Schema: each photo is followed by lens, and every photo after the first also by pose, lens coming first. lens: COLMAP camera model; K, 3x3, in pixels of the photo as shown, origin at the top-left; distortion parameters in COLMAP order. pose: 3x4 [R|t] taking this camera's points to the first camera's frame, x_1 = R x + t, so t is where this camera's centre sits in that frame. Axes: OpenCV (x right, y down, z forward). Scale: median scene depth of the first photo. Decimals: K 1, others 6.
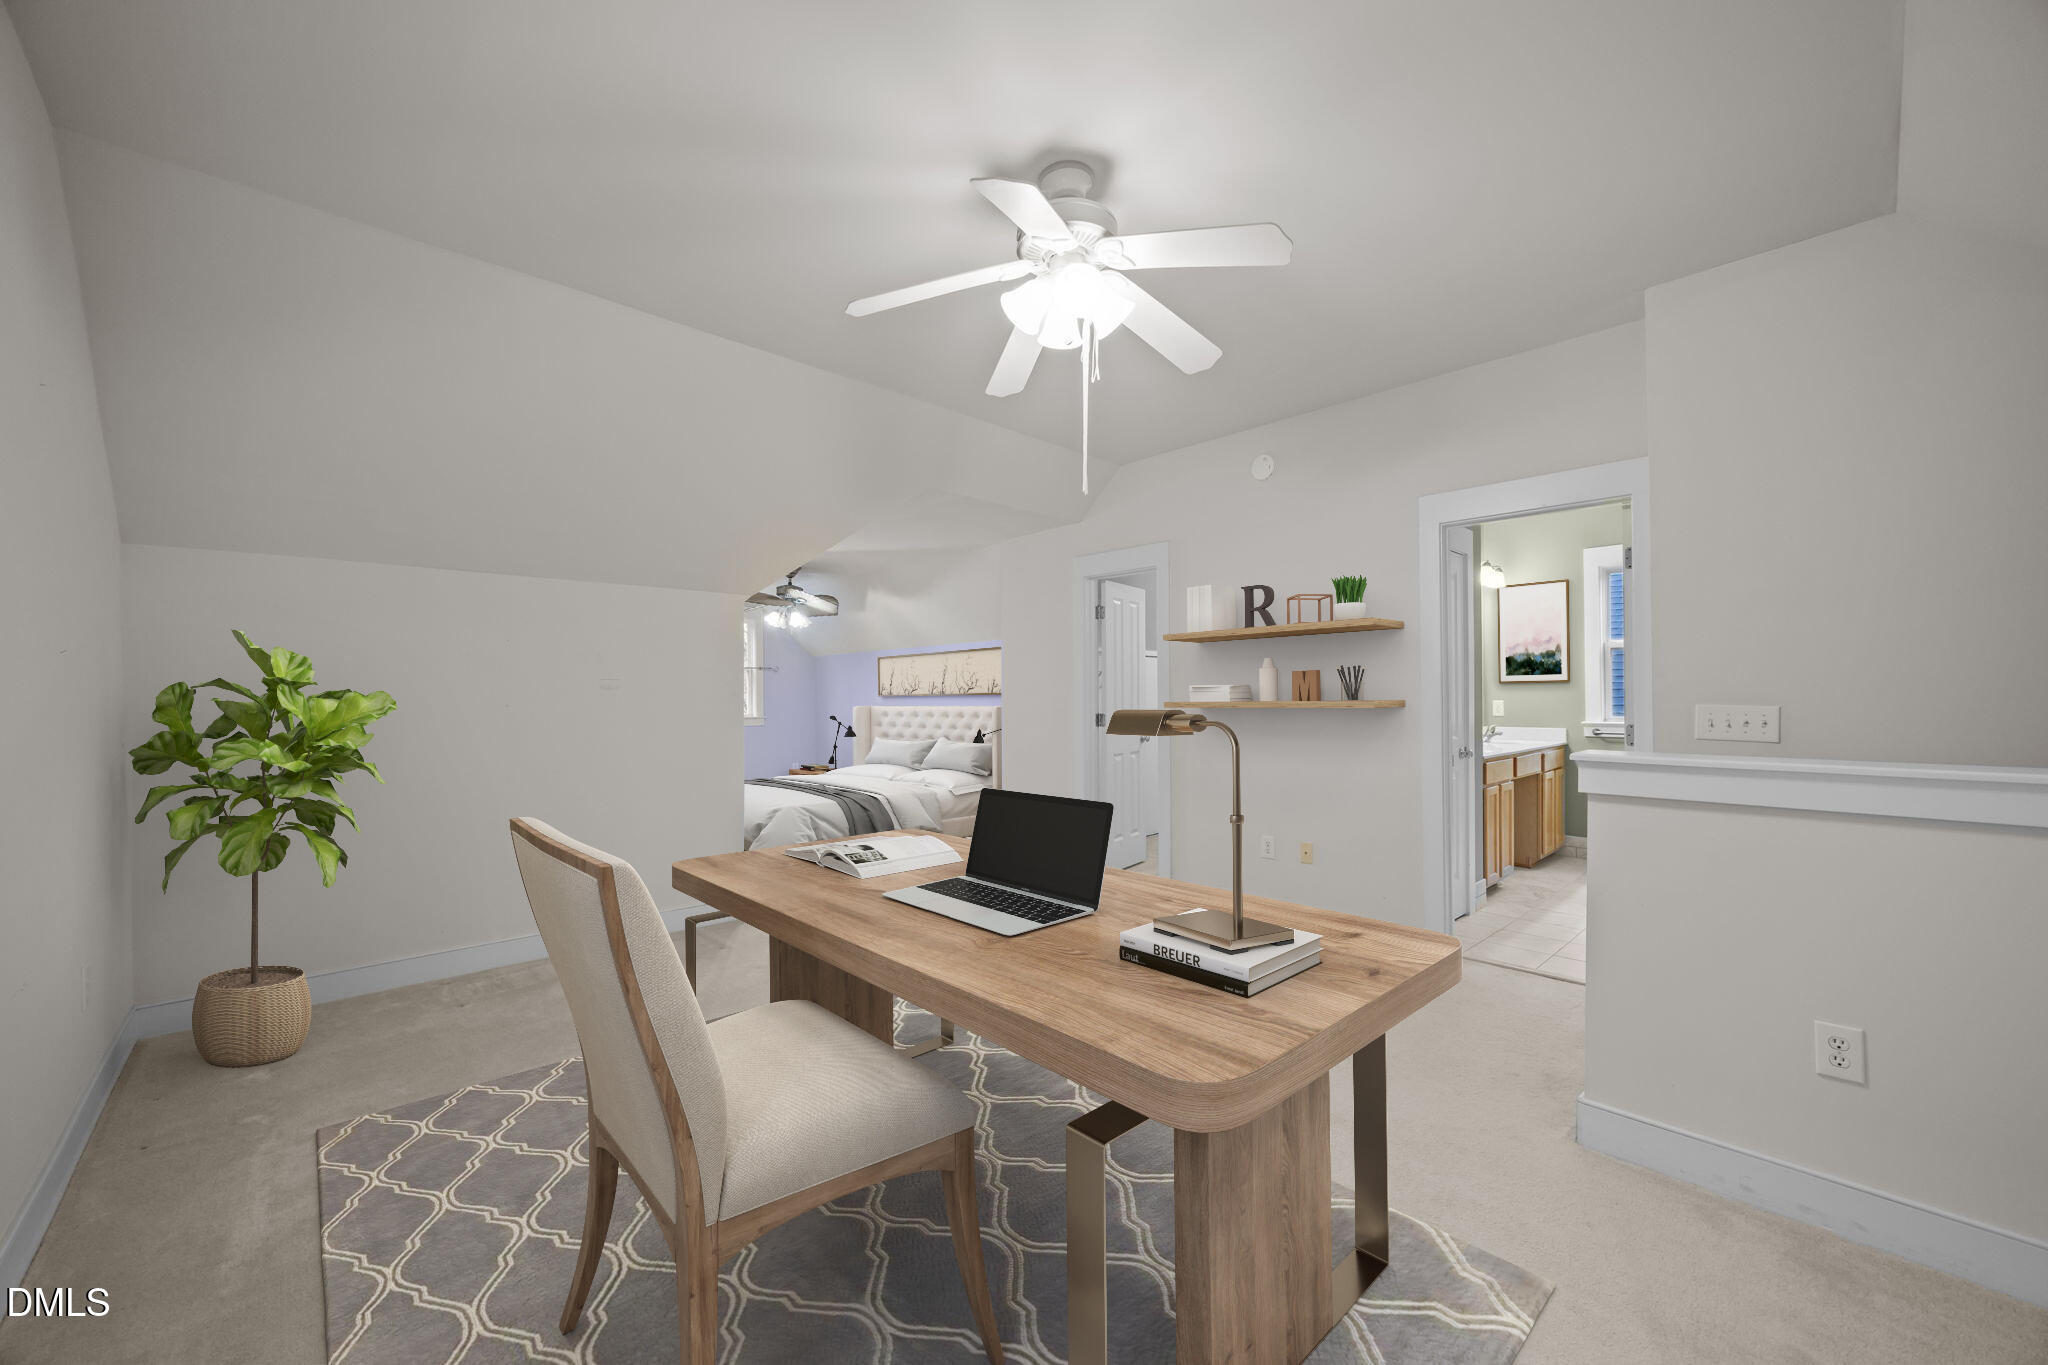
lens RADIAL K [[784.2, 0, 1025.1], [0, 784.2, 687.7], [0, 0, 1]] dist [-0.000576, 0.001073]
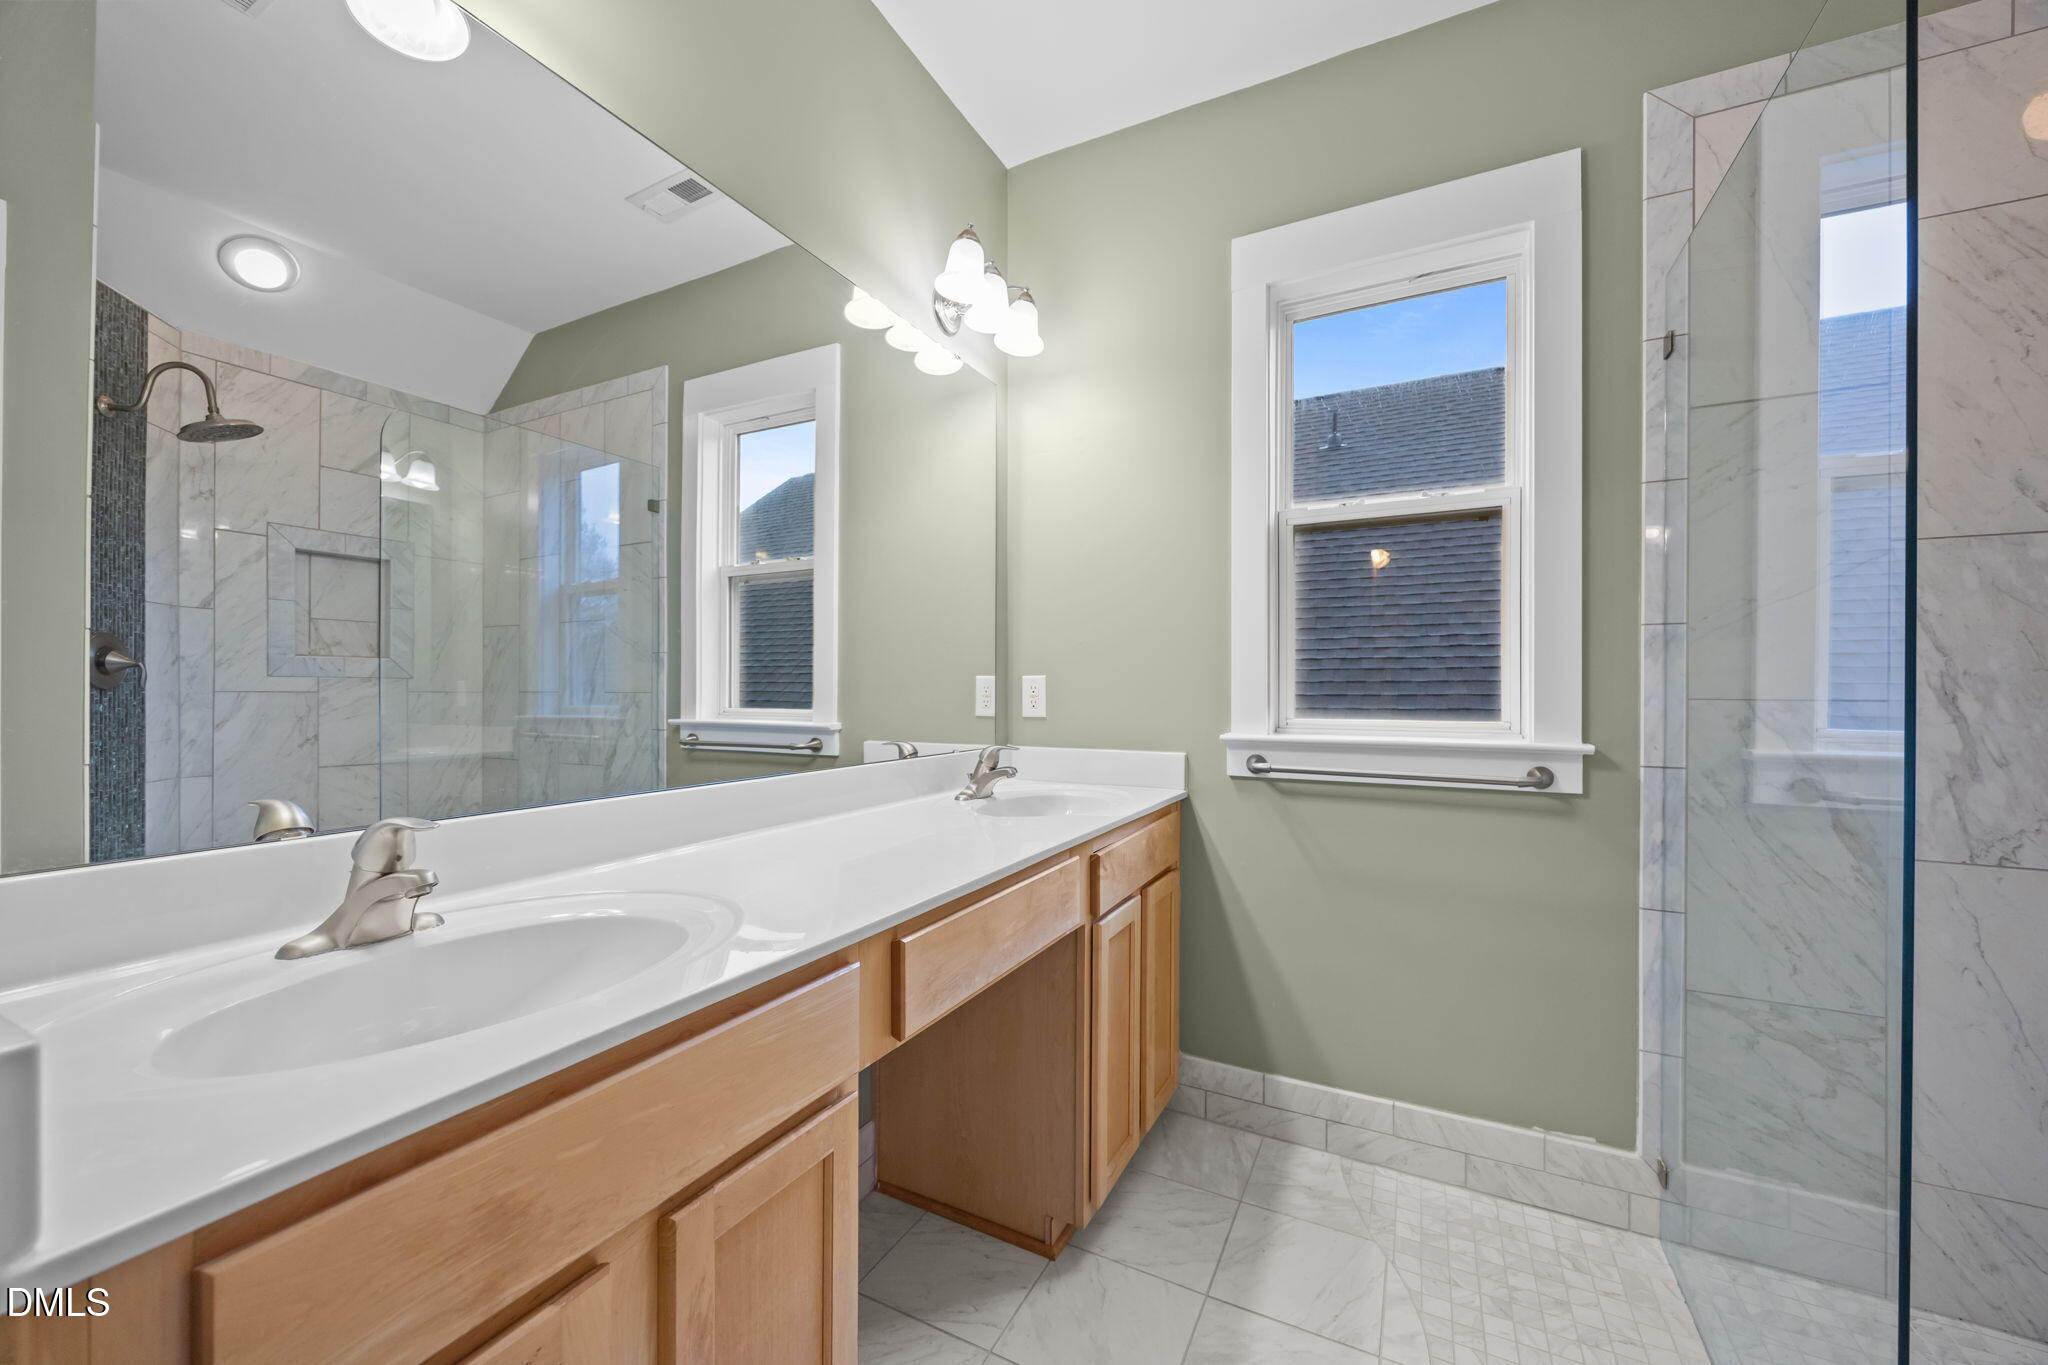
lens RADIAL K [[784.2, 0, 1026.4], [0, 784.2, 688.3], [0, 0, 1]] dist [-0.000576, 0.001073]
pose [[0.946136, 0.002742, 0.323759, 0.519871], [-0.004887, 0.999971, 0.005813, 0.021882], [-0.323733, -0.007082, 0.946122, 0.705397]]
